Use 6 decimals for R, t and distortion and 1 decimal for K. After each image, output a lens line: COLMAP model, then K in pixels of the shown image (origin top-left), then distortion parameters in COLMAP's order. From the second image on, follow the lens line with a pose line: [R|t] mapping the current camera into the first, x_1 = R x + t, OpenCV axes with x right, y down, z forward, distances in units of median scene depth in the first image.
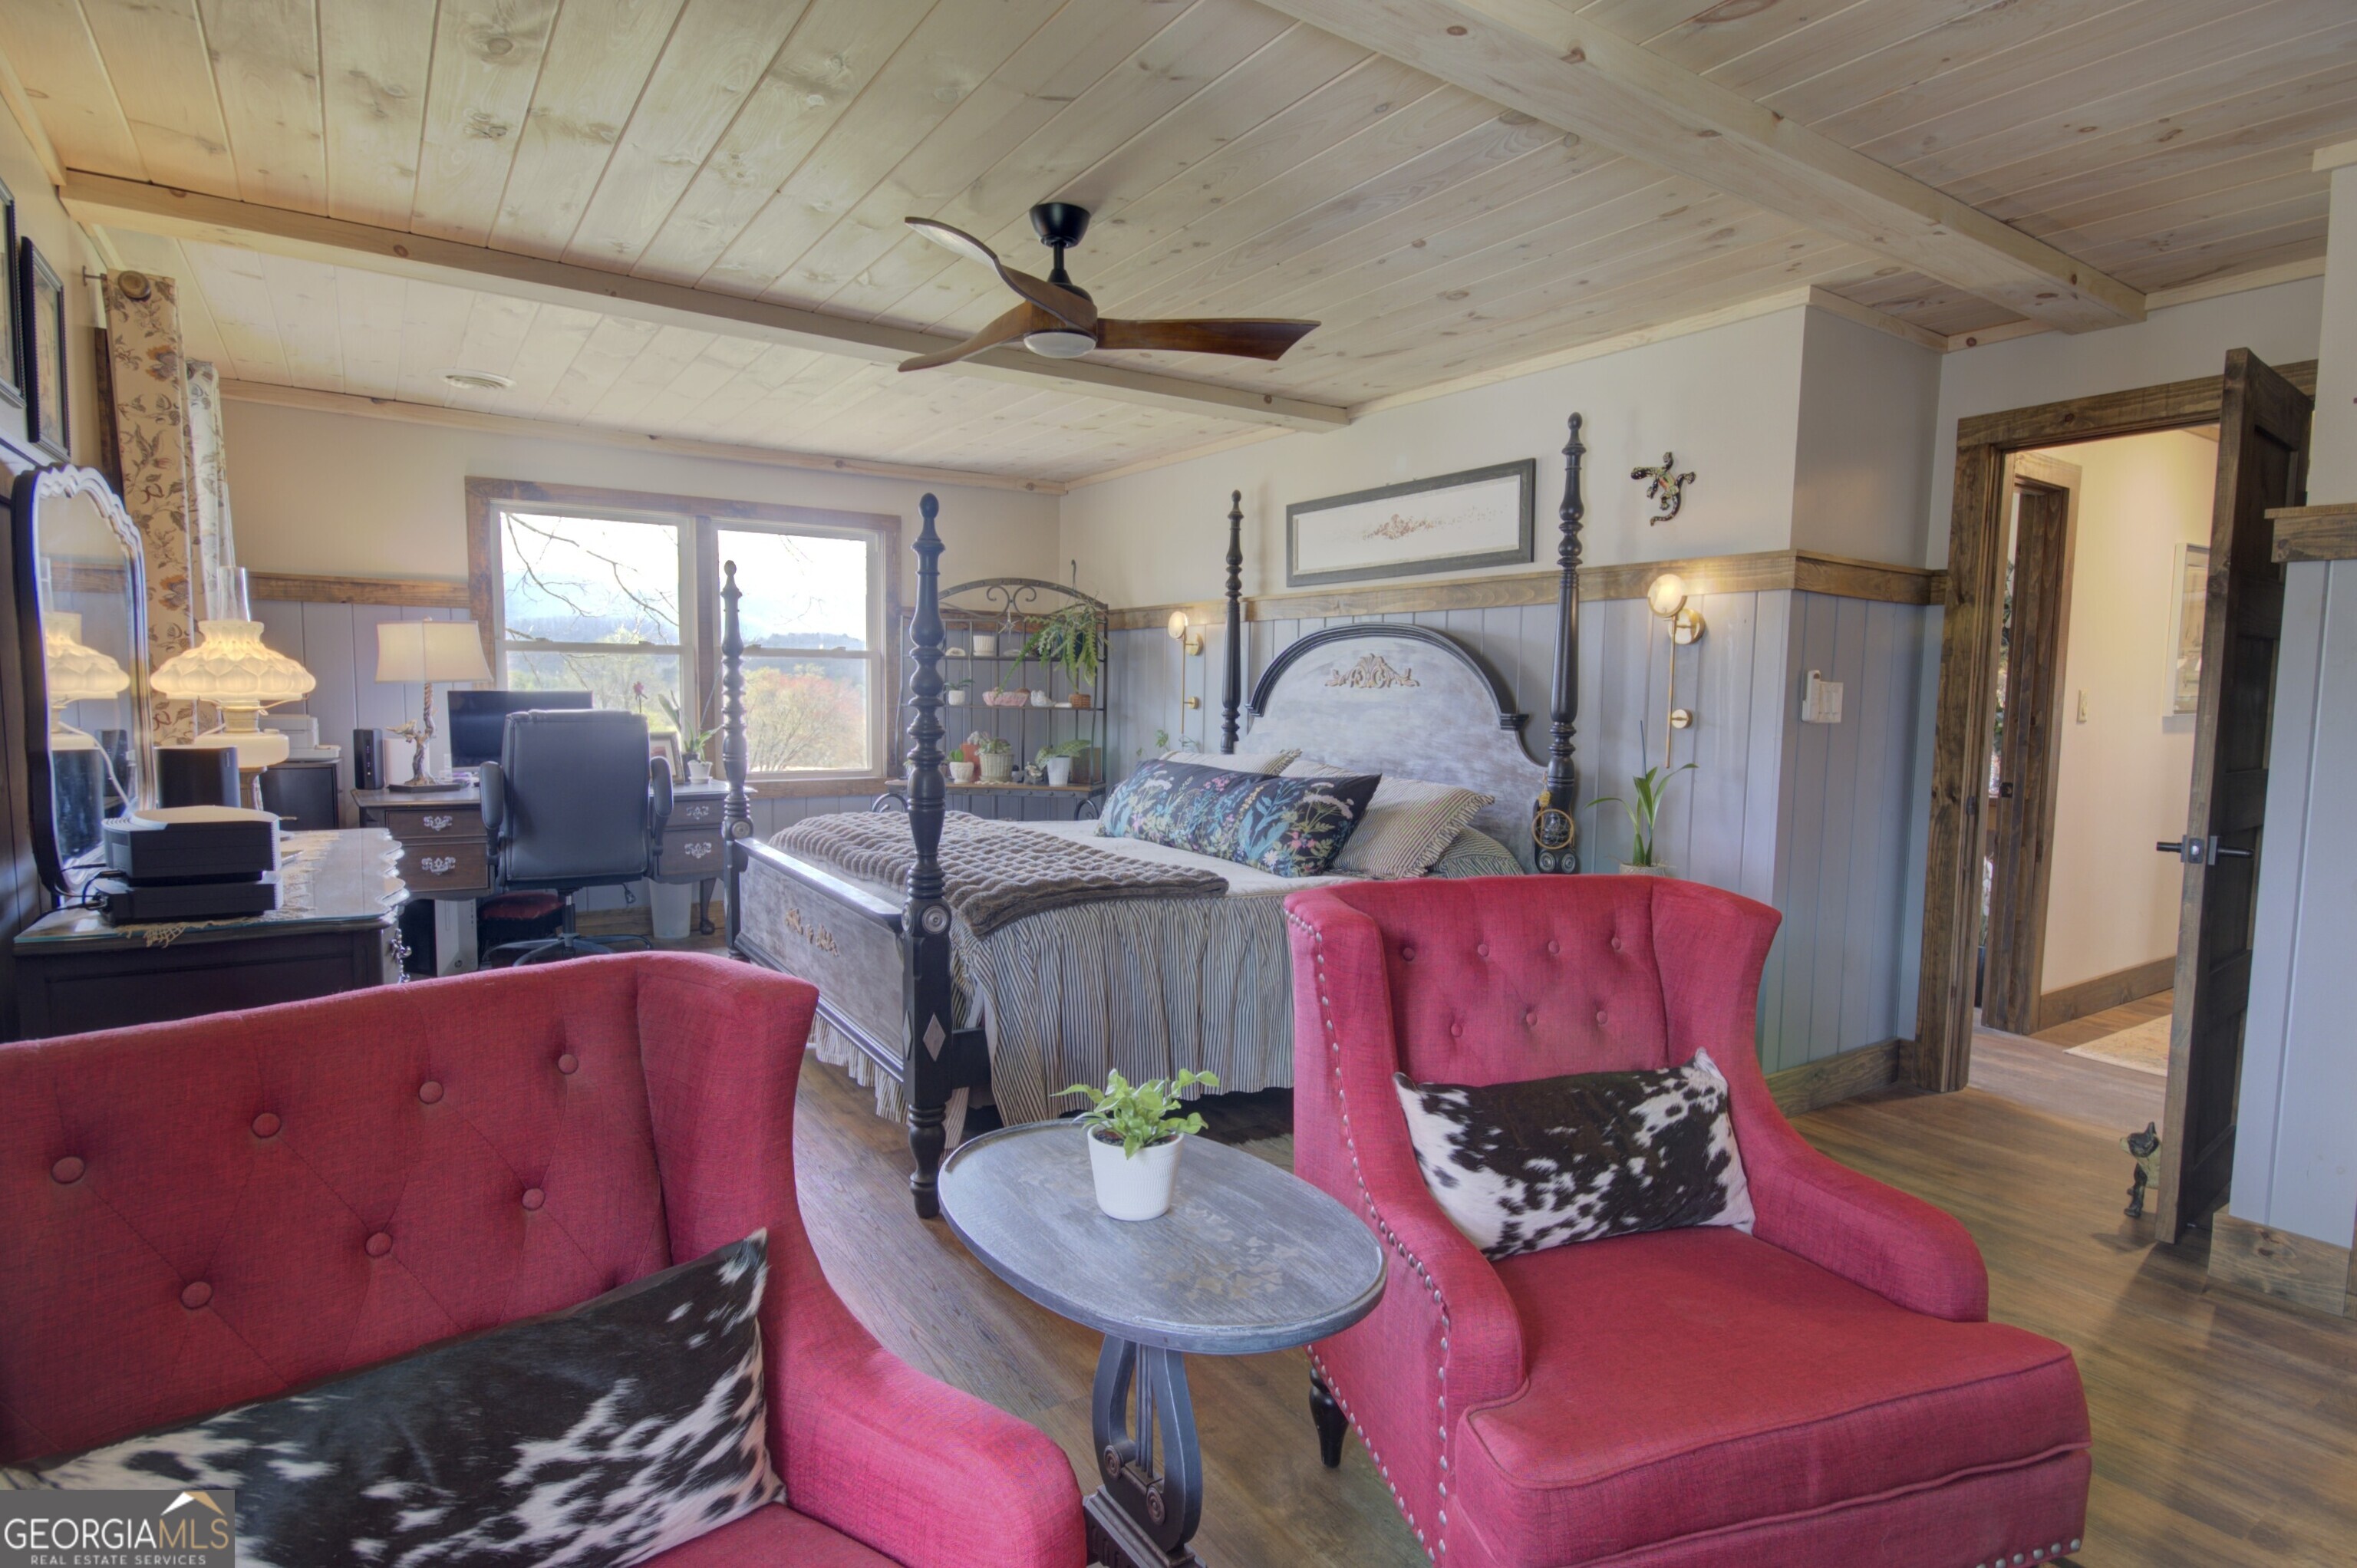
lens RADIAL K [[1225.9, 0, 1184.5], [0, 1225.9, 793.0], [0, 0, 1]] dist [-0.001219, 0.000034]
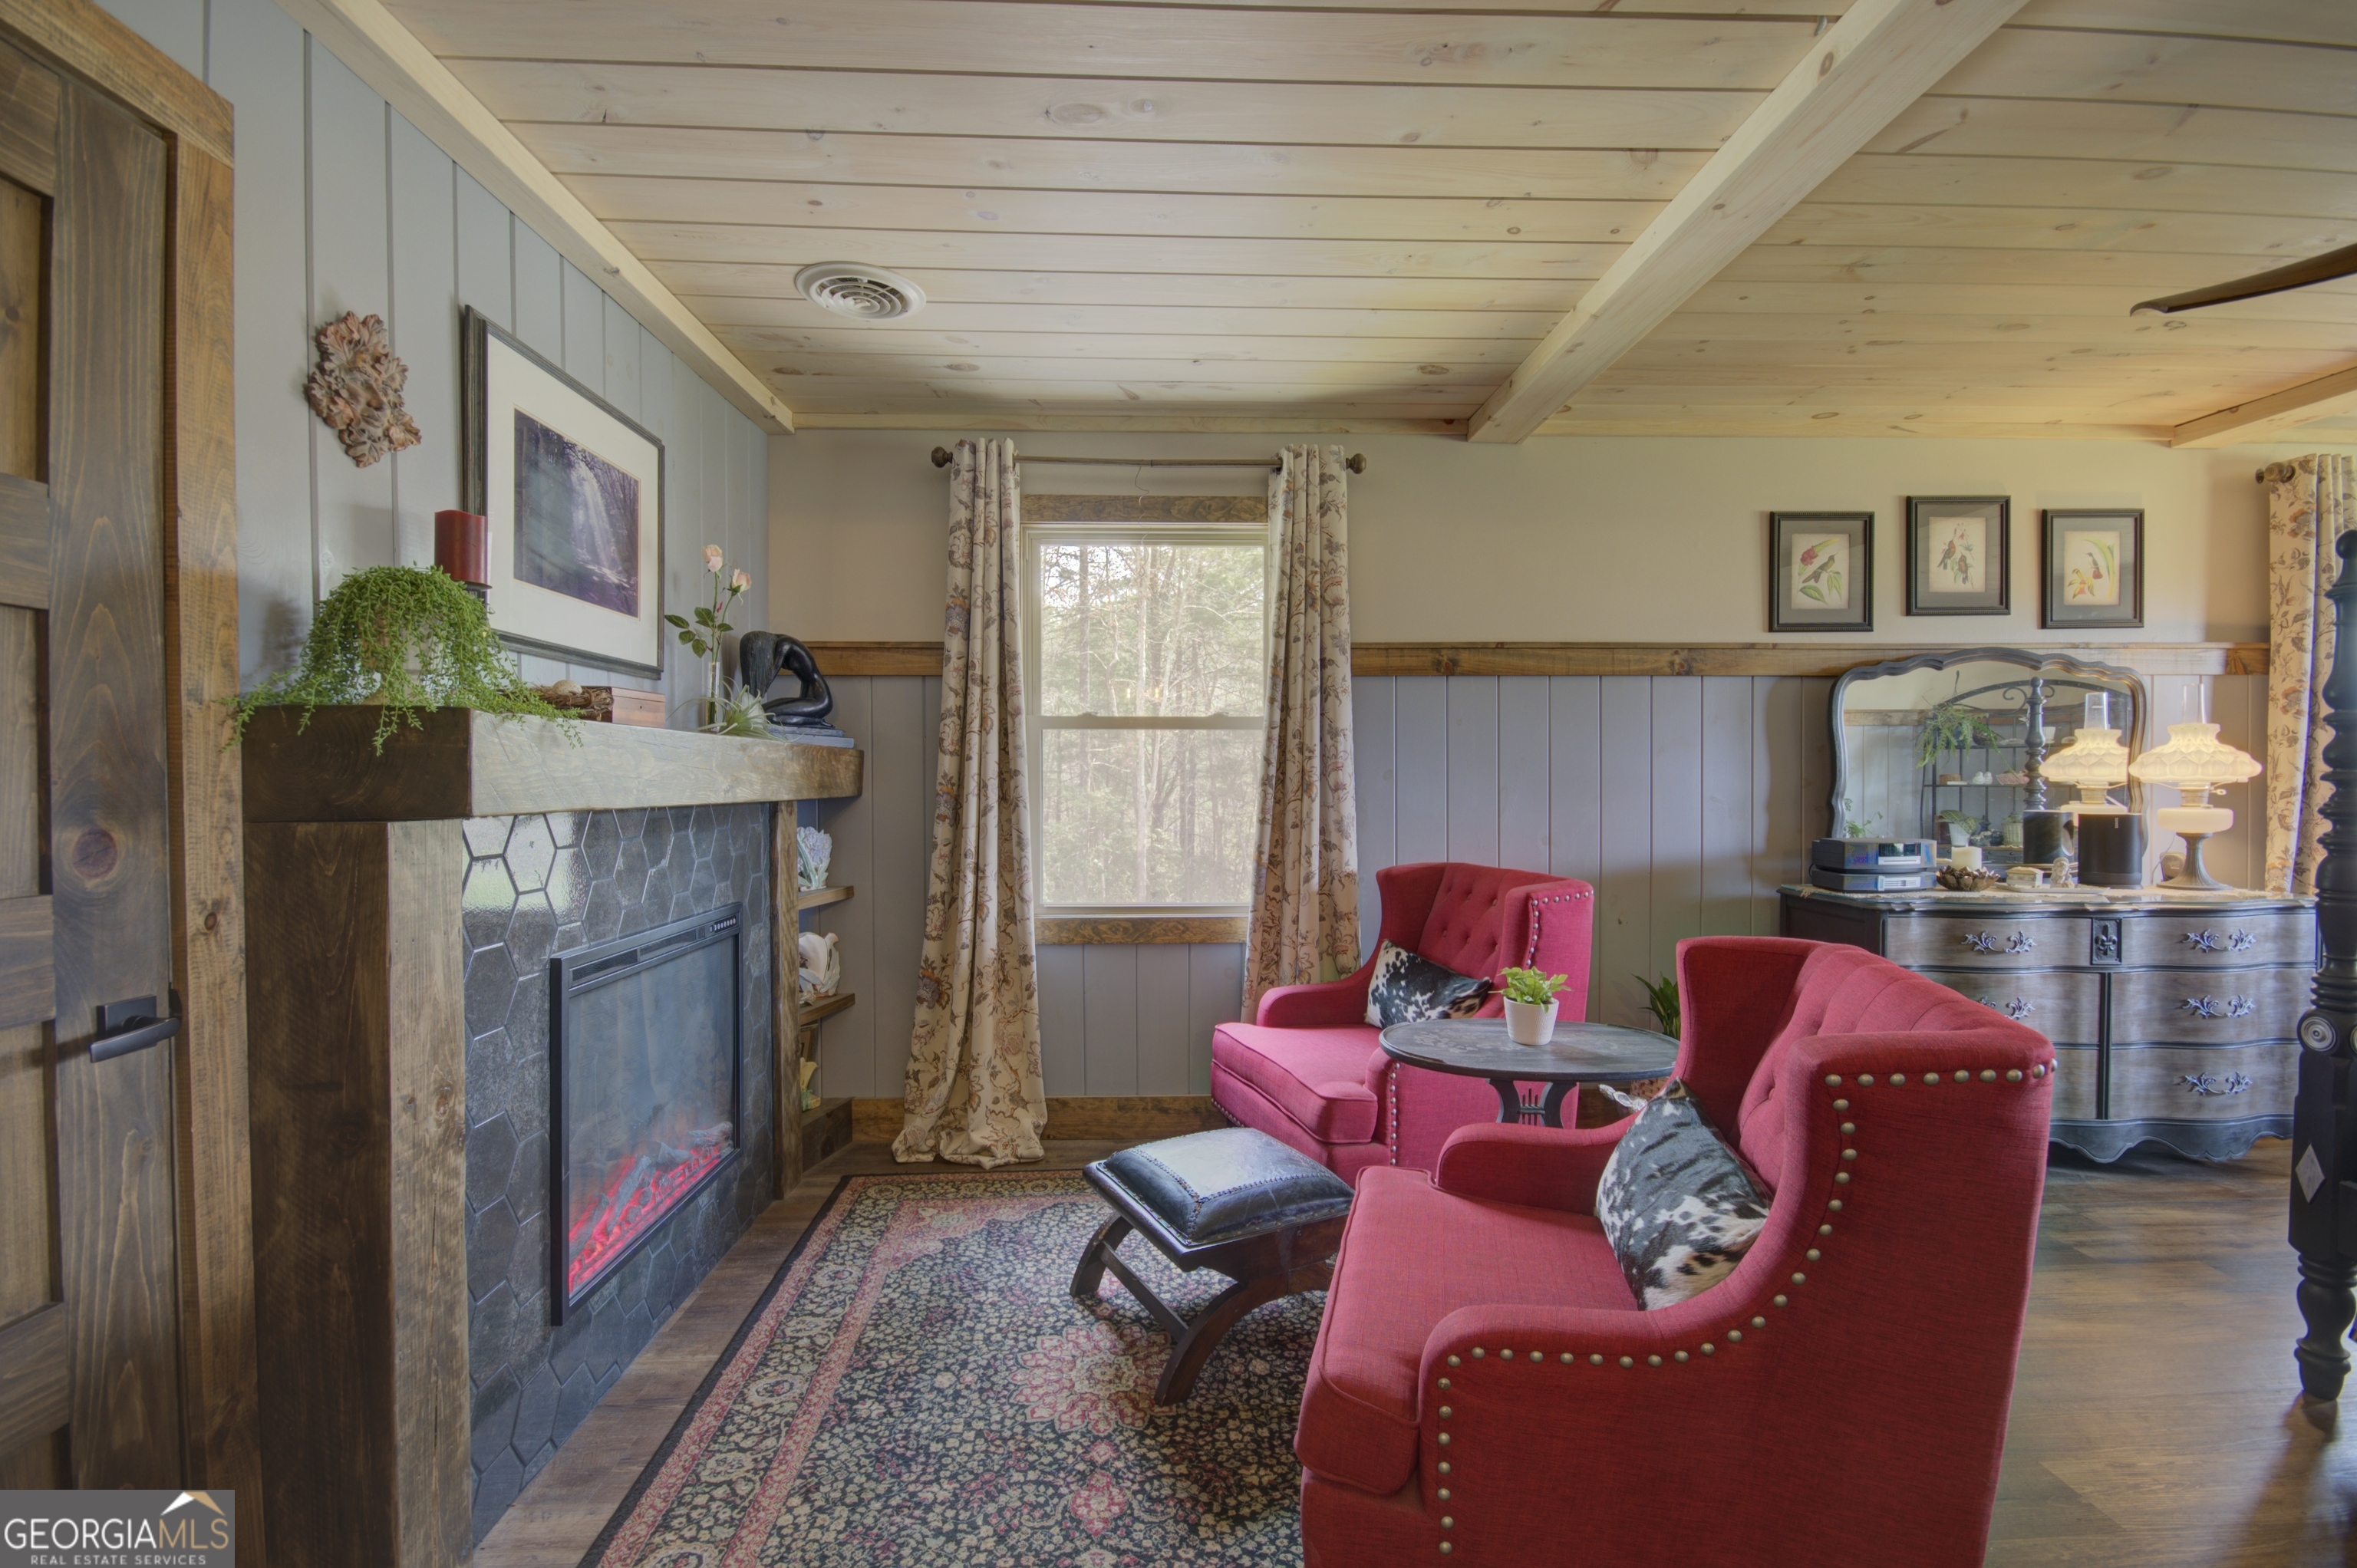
lens RADIAL K [[1051.4, 0, 1187.5], [0, 1051.4, 794.0], [0, 0, 1]] dist [0.010428, -0.009064]
pose [[-0.528616, -0.001398, -0.848860, 0.579594], [-0.077409, 0.995911, 0.046565, -0.023691], [0.845324, 0.090324, -0.526562, 0.502444]]
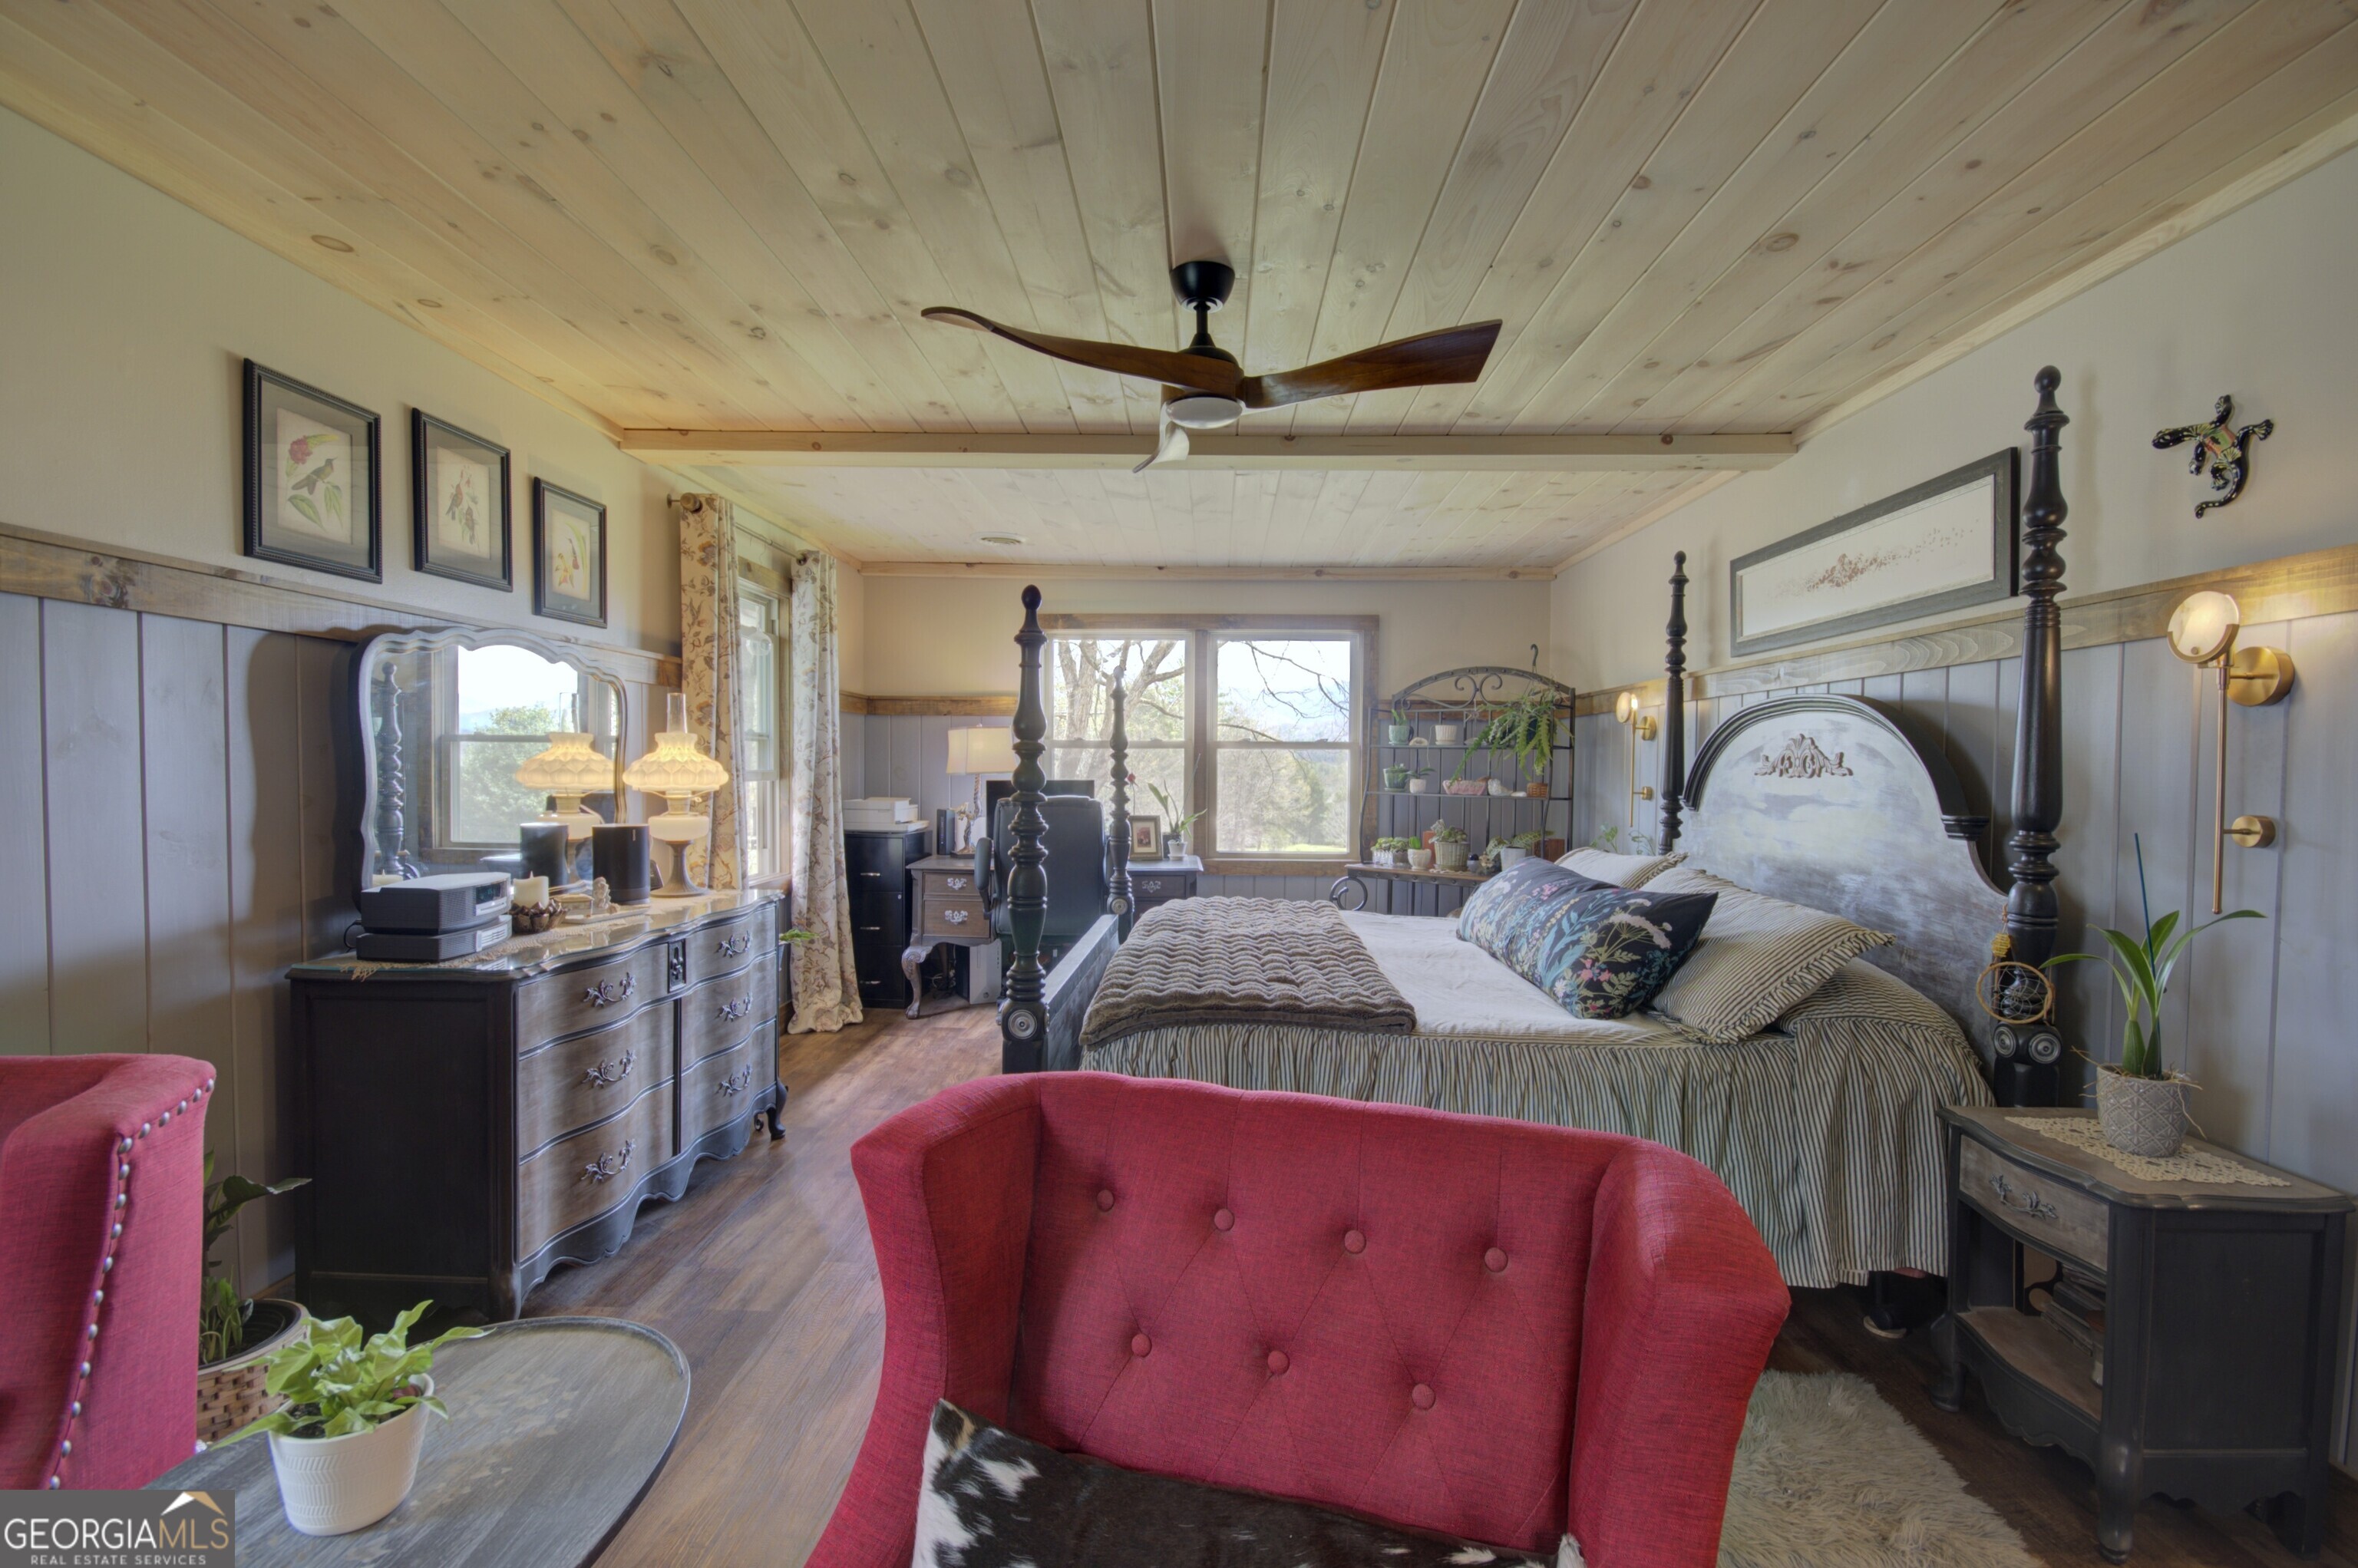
lens RADIAL K [[1053.2, 0, 1182.2], [0, 1053.2, 795.9], [0, 0, 1]] dist [0.009611, -0.009676]
pose [[0.815418, 0.008560, -0.578809, 0.266494], [-0.045243, 0.997774, -0.048981, -0.028238], [0.577101, 0.066127, 0.813991, 0.274605]]
